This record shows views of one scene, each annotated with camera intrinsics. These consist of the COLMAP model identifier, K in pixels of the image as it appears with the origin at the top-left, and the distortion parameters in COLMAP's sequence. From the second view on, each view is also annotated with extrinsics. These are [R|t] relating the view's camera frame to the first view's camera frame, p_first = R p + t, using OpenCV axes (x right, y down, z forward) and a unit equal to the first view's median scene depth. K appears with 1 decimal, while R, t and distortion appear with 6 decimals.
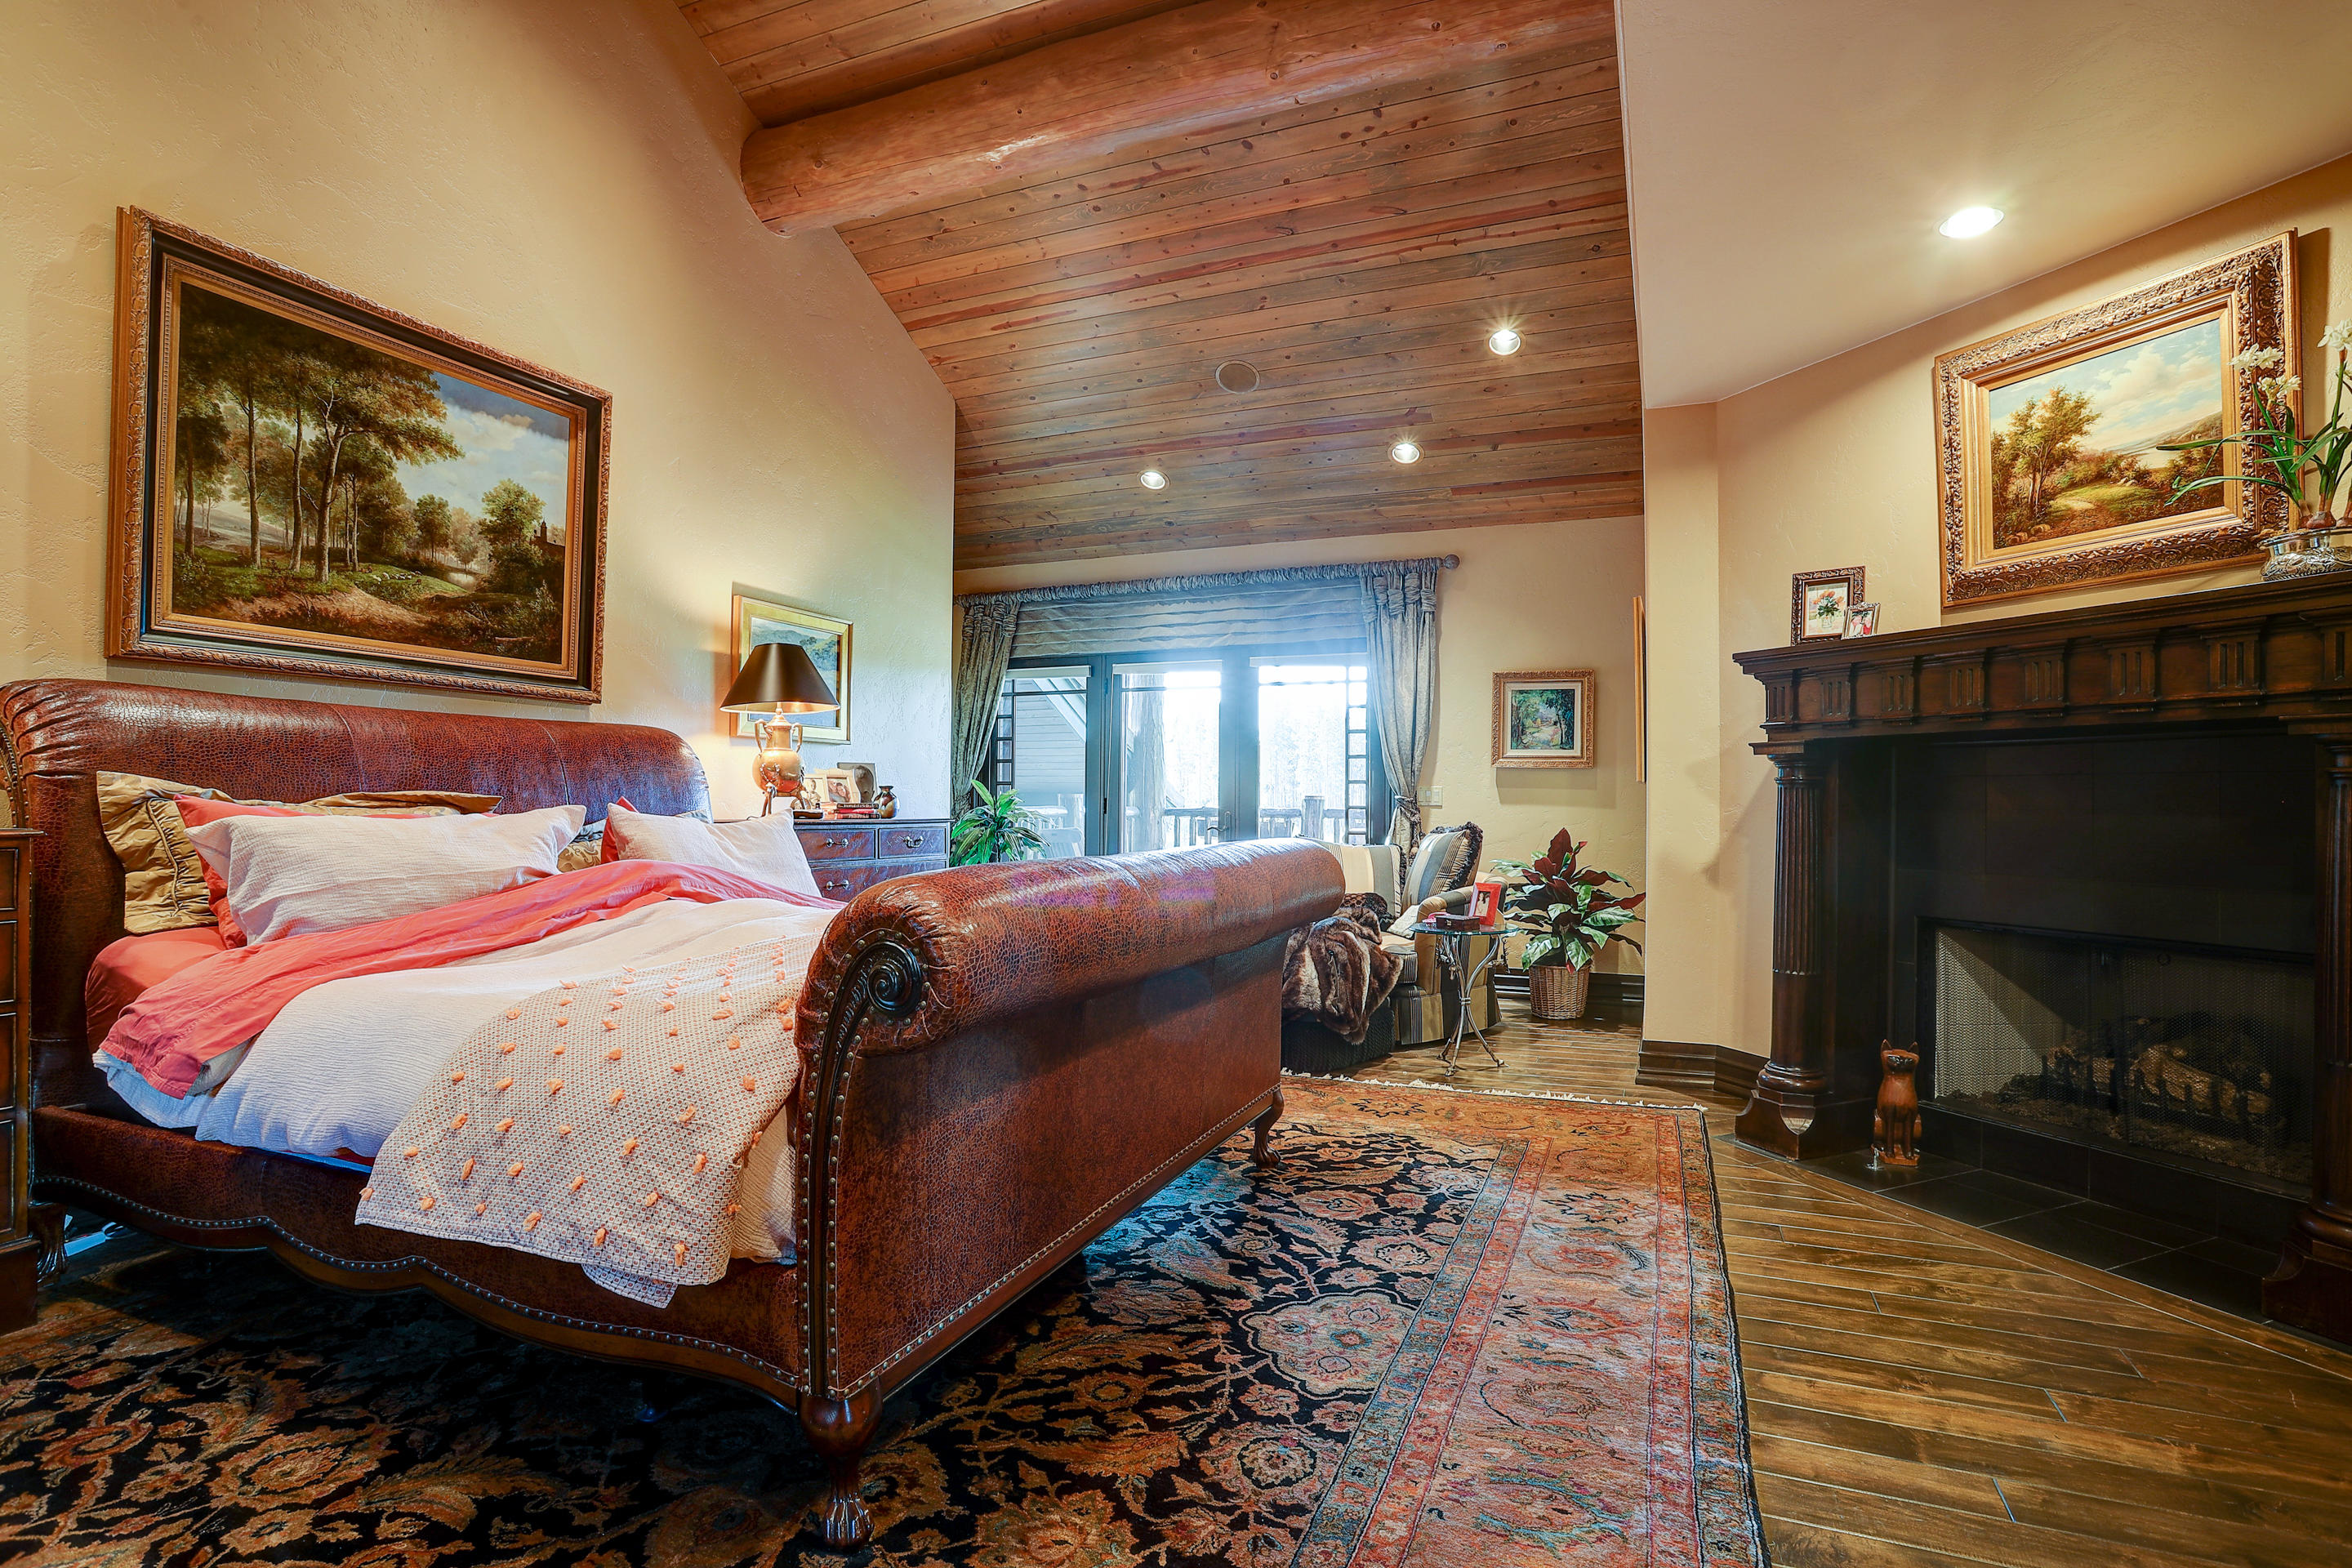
lens RADIAL K [[1140.0, 0, 1195.3], [0, 1140.0, 791.0], [0, 0, 1]] dist [-0.075761, 0.031417]
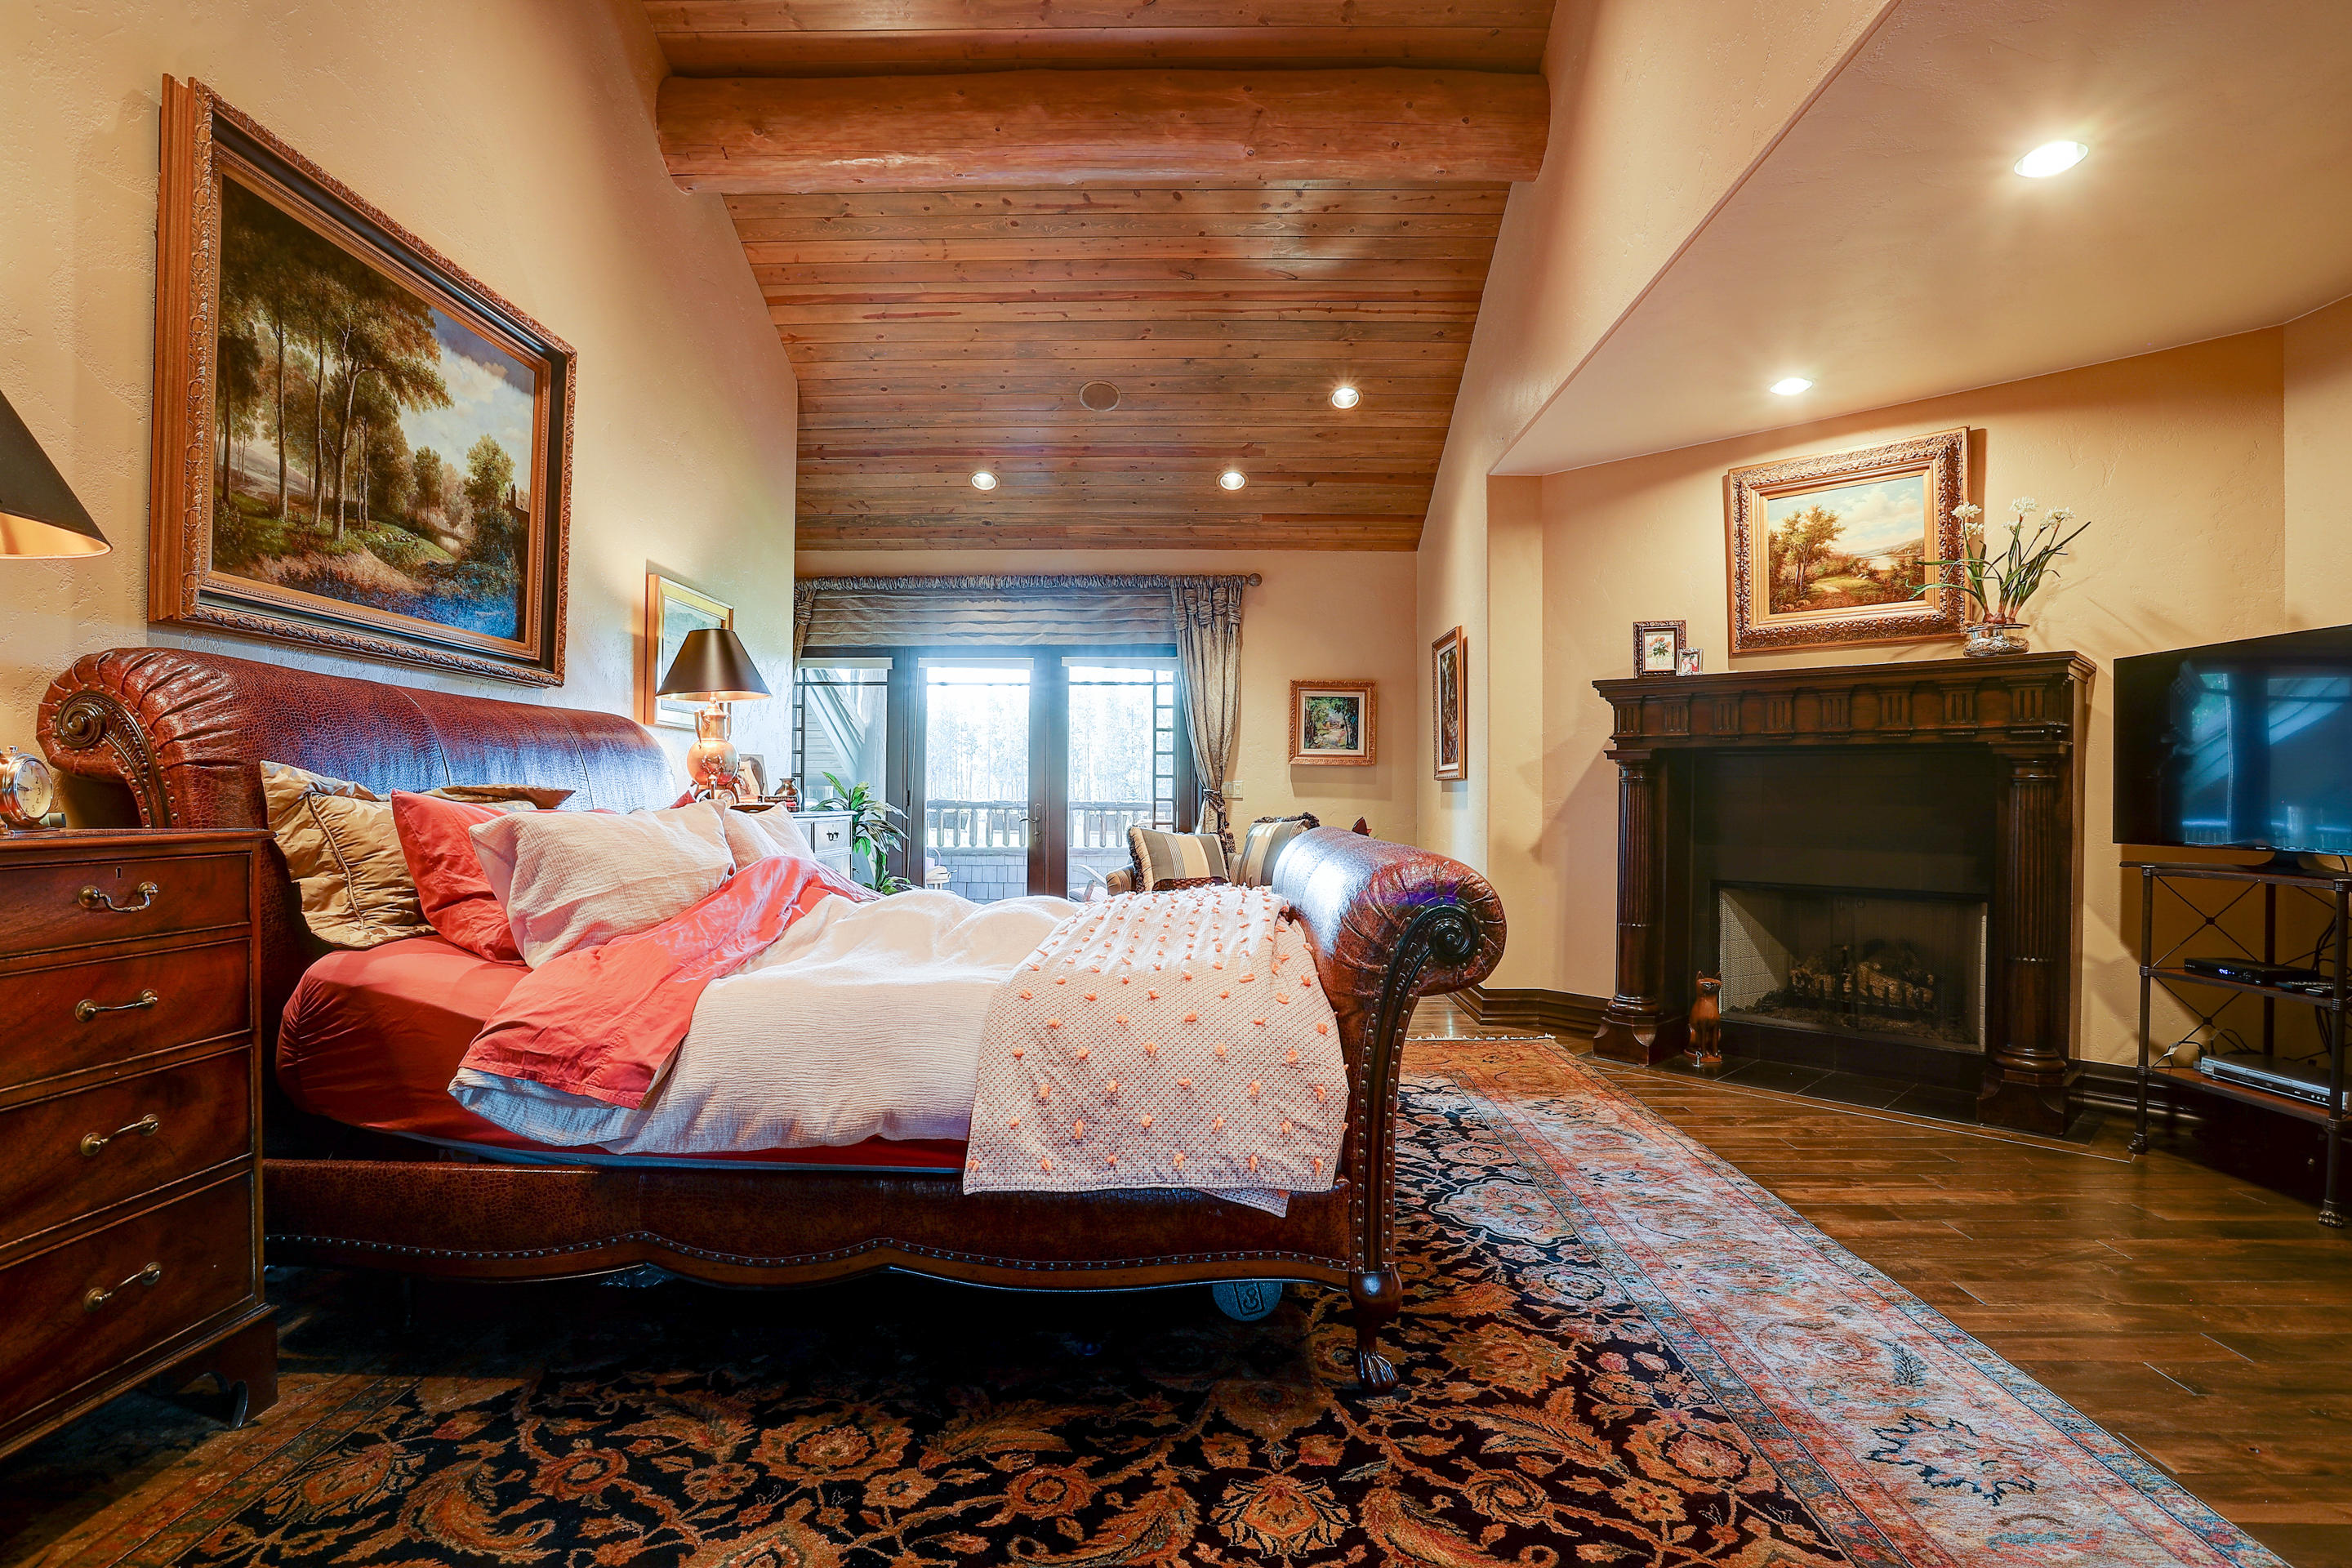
lens RADIAL K [[1140.0, 0, 1195.3], [0, 1140.0, 791.0], [0, 0, 1]] dist [-0.075761, 0.031417]
pose [[0.929693, 0.001495, 0.368332, -0.454566], [-0.004291, 0.999968, 0.006772, -0.002566], [-0.368310, -0.007876, 0.929670, -0.045748]]
